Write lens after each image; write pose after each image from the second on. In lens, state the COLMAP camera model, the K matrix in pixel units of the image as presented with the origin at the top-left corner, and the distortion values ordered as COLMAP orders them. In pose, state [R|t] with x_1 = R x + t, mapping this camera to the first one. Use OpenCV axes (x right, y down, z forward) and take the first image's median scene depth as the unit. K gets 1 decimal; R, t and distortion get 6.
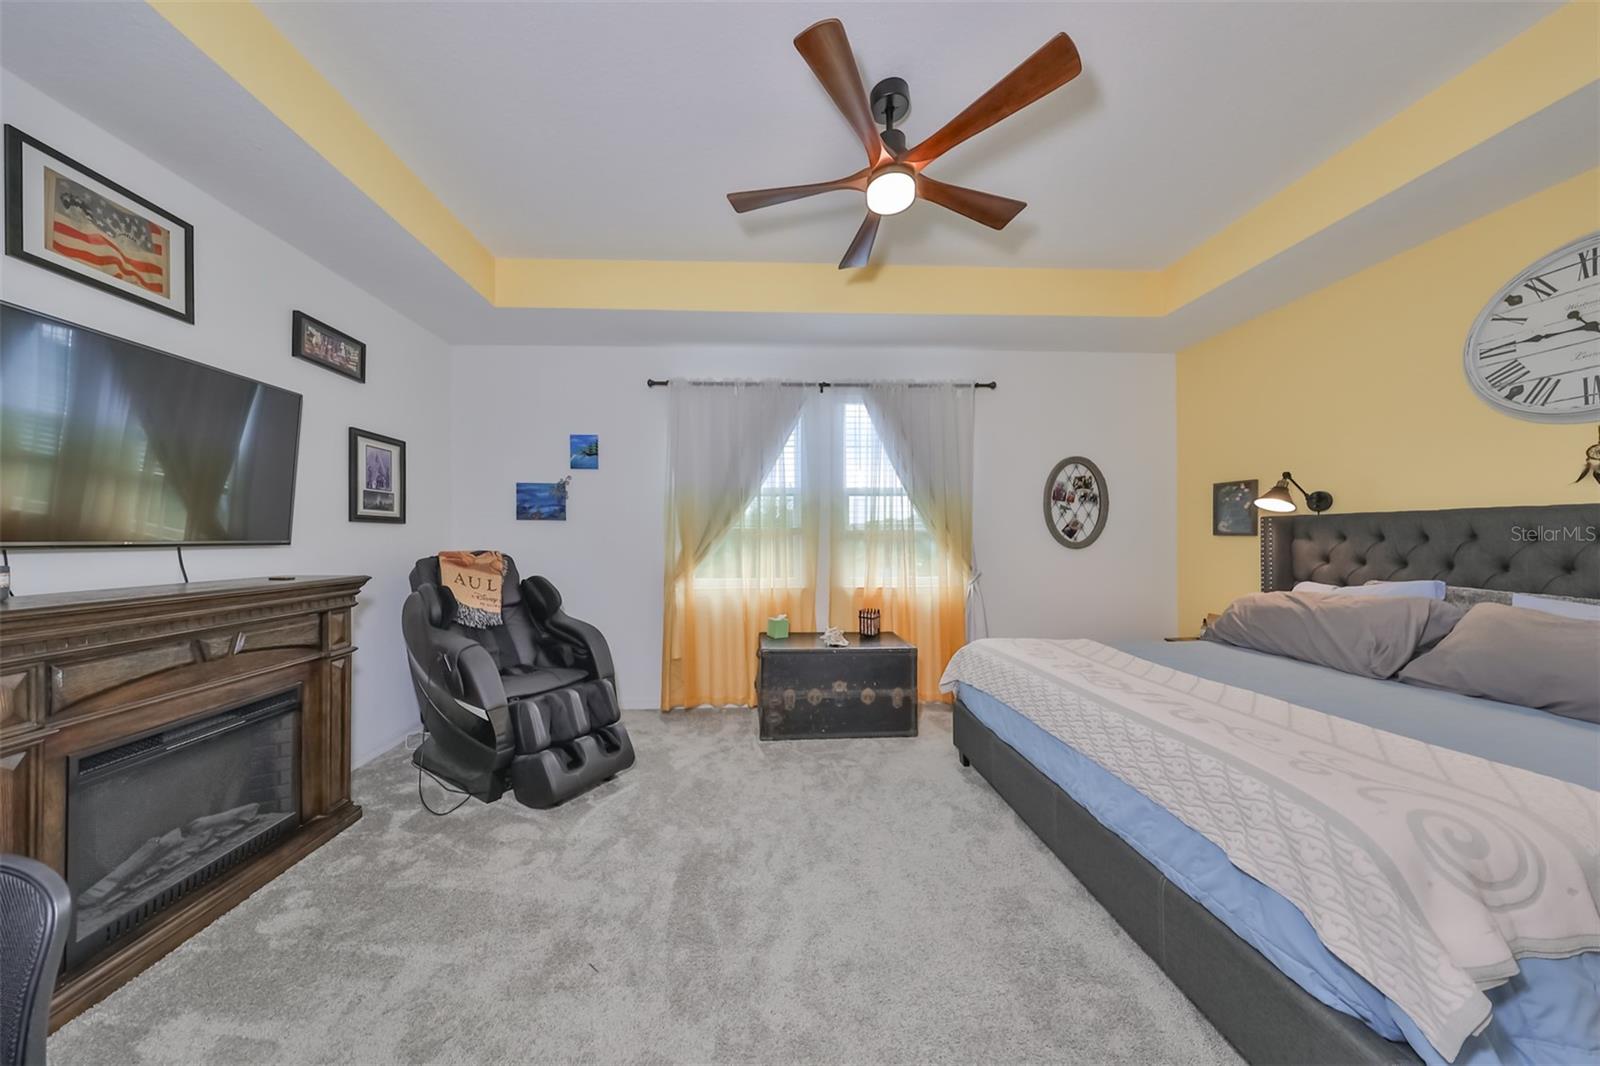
lens RADIAL K [[506.9, 0, 770.0], [0, 506.9, 536.1], [0, 0, 1]] dist [-0.002839, 0.000706]
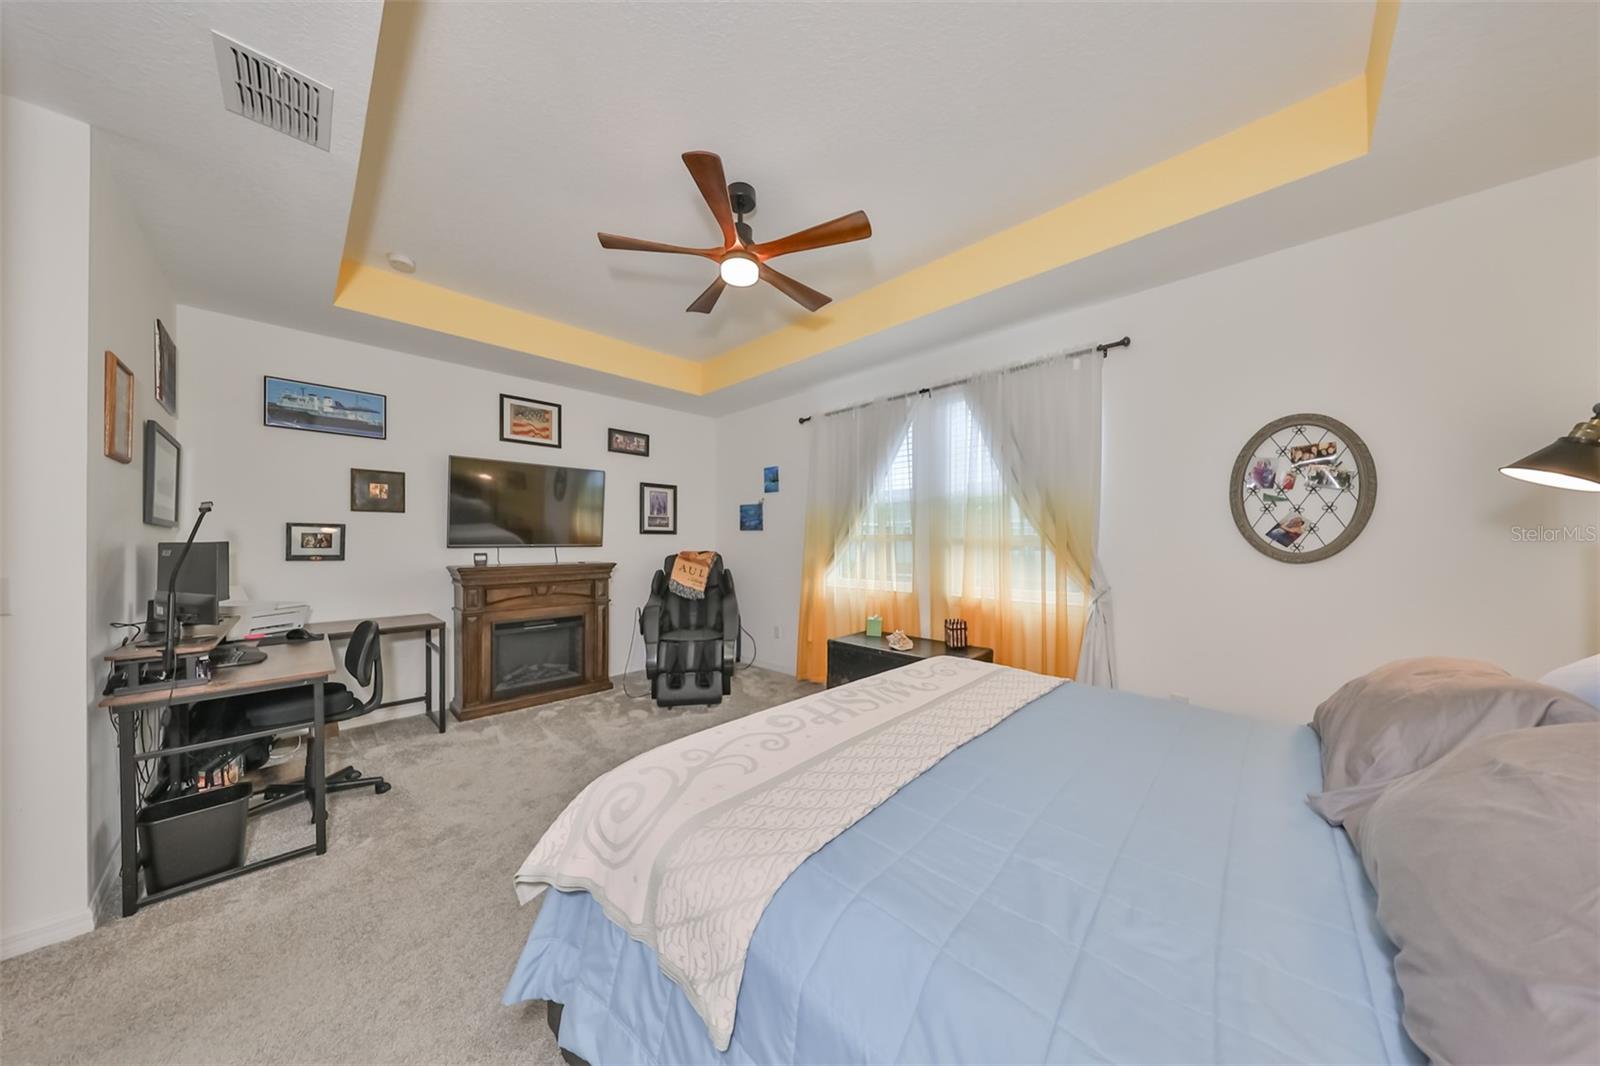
lens RADIAL K [[506.9, 0, 798.0], [0, 506.9, 539.5], [0, 0, 1]] dist [-0.002839, 0.000706]
pose [[0.675540, -0.001733, -0.737321, 0.865082], [0.001738, 0.999998, -0.000758, -0.006411], [0.737321, -0.000769, 0.675542, 0.175948]]
